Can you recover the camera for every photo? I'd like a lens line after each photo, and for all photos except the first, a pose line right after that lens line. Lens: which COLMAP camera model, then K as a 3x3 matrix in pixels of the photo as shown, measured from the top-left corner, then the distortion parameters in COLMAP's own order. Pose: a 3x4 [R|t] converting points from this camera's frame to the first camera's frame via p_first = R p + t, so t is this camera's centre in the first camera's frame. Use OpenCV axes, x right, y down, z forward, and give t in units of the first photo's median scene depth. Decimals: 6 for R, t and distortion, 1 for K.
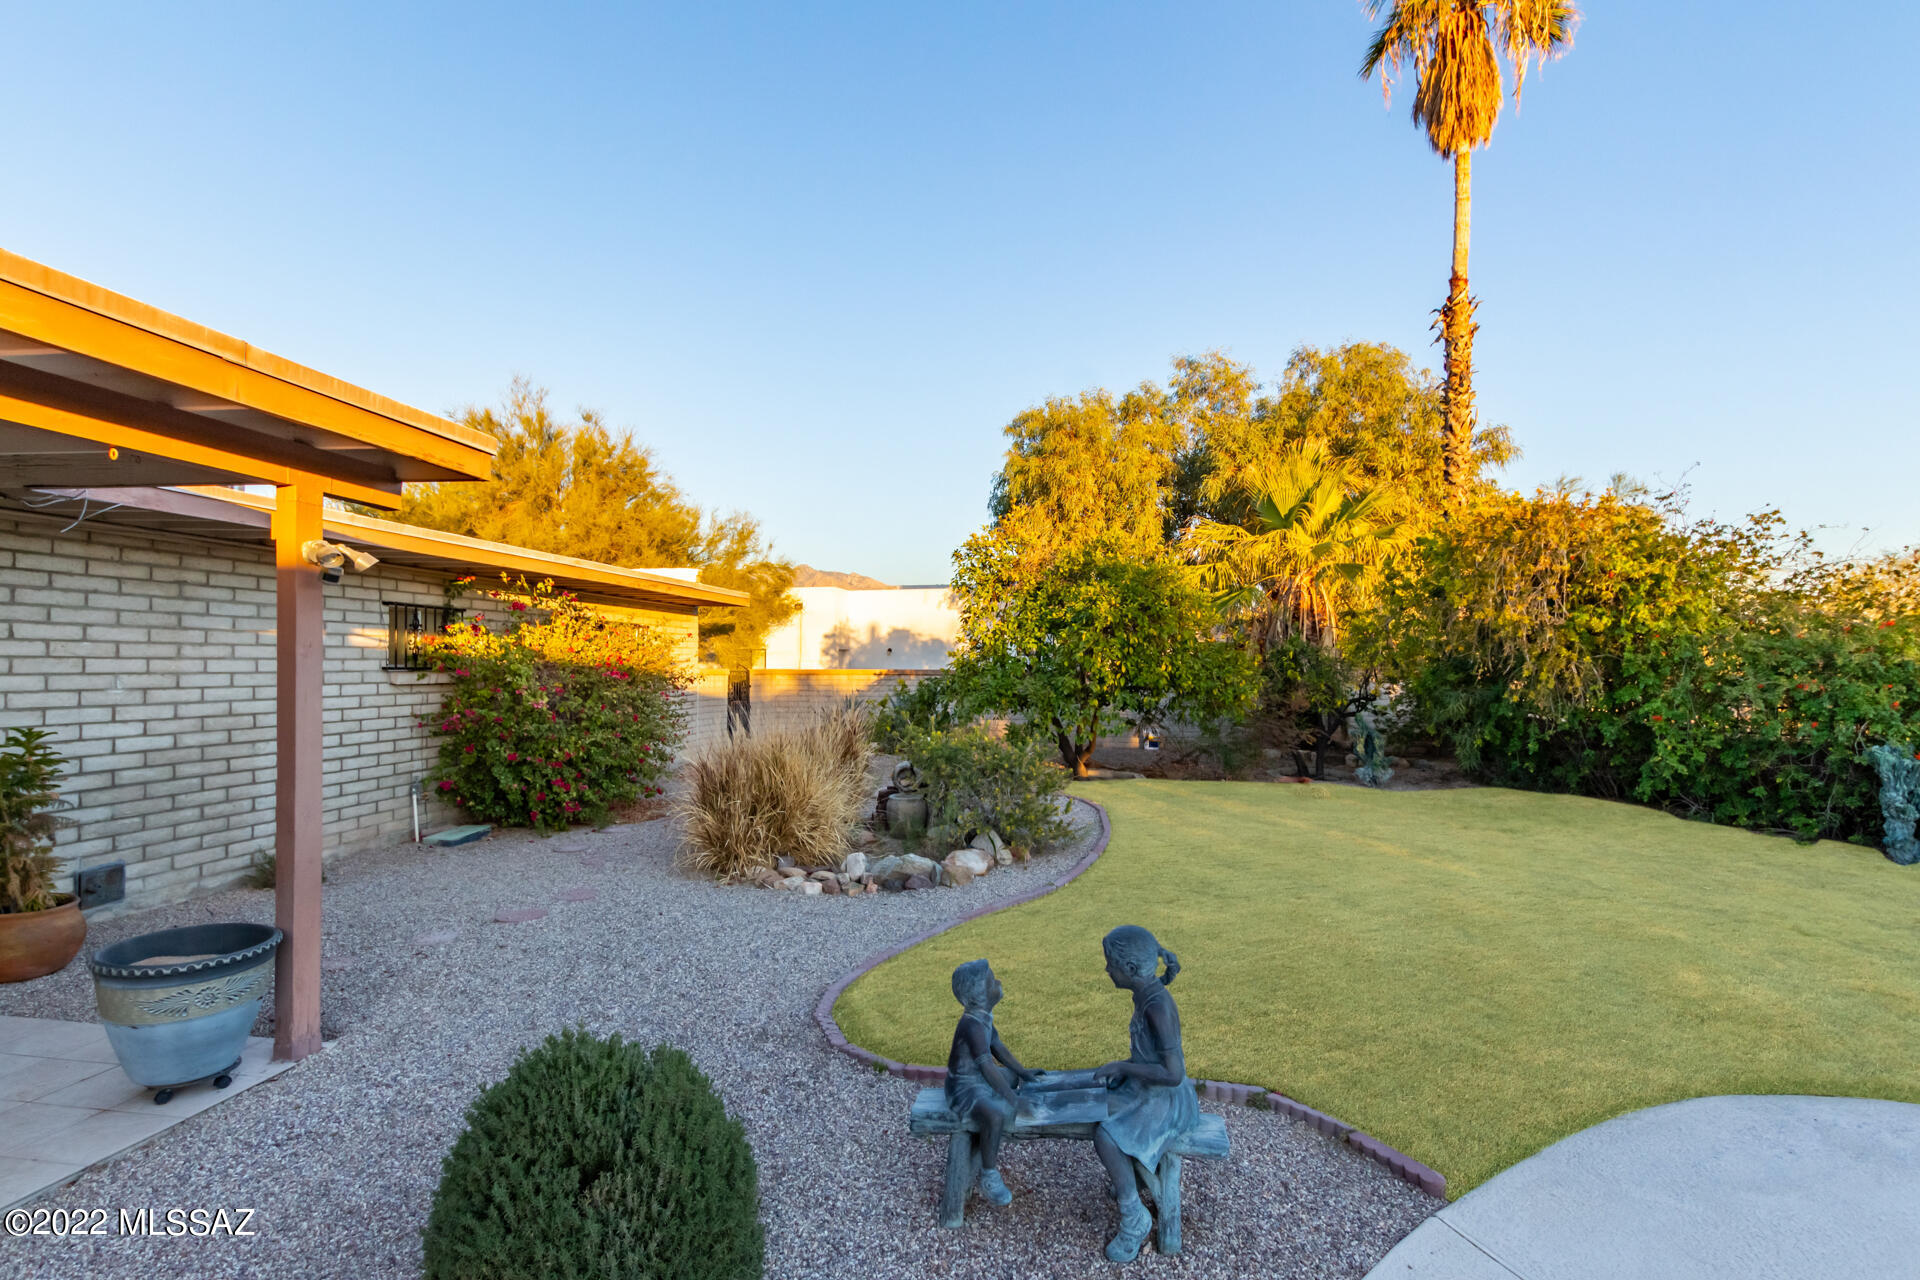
lens RADIAL K [[949.2, 0, 959.7], [0, 949.2, 648.1], [0, 0, 1]] dist [0.002650, 0.000364]
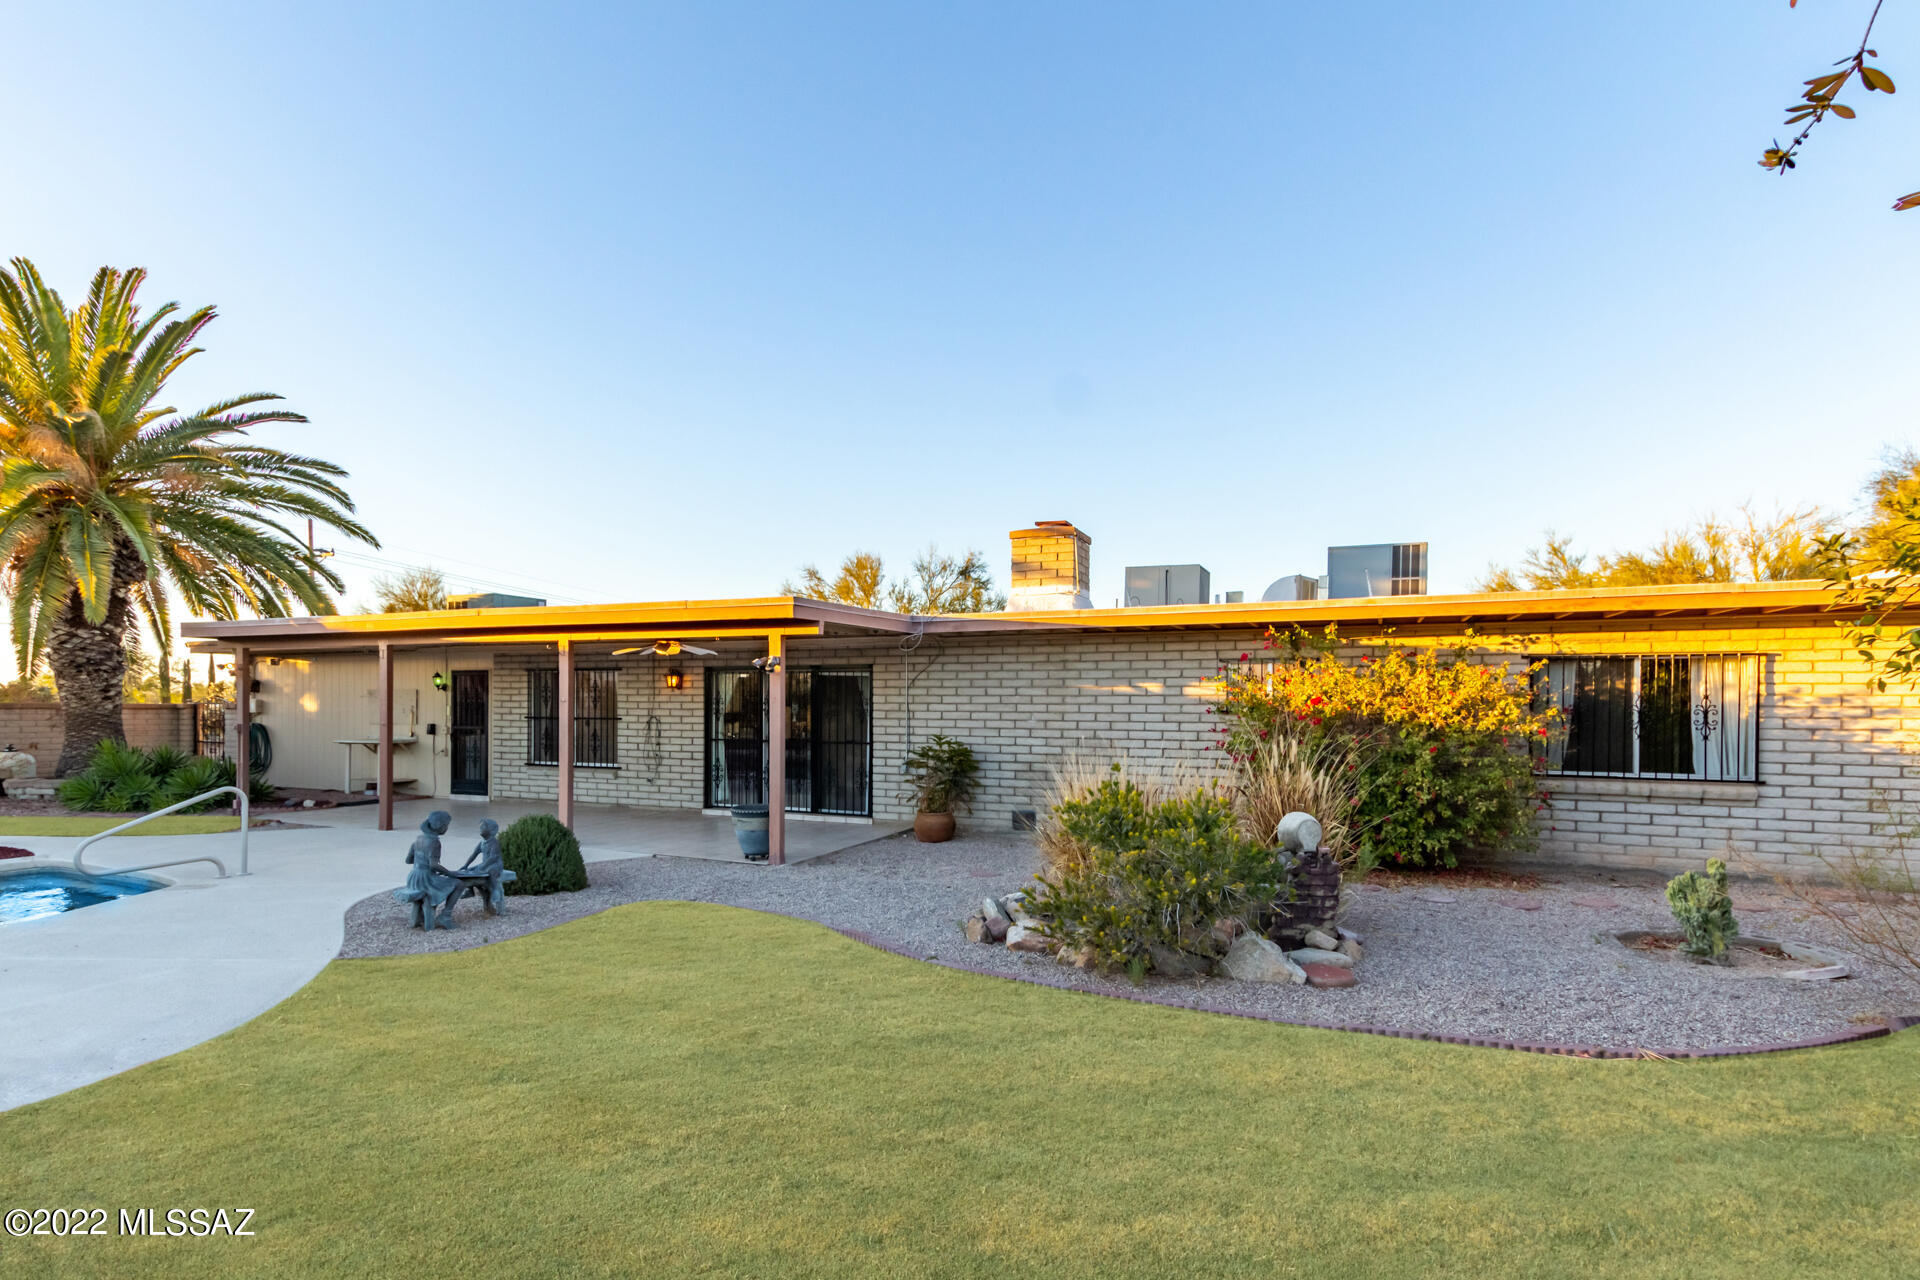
lens RADIAL K [[949.2, 0, 961.3], [0, 949.2, 692.9], [0, 0, 1]] dist [0.002650, 0.000364]
pose [[-0.266812, -0.010386, -0.963693, 0.936853], [0.013452, 0.999804, -0.014500, 0.013050], [0.963655, -0.016832, -0.266620, 1.294443]]
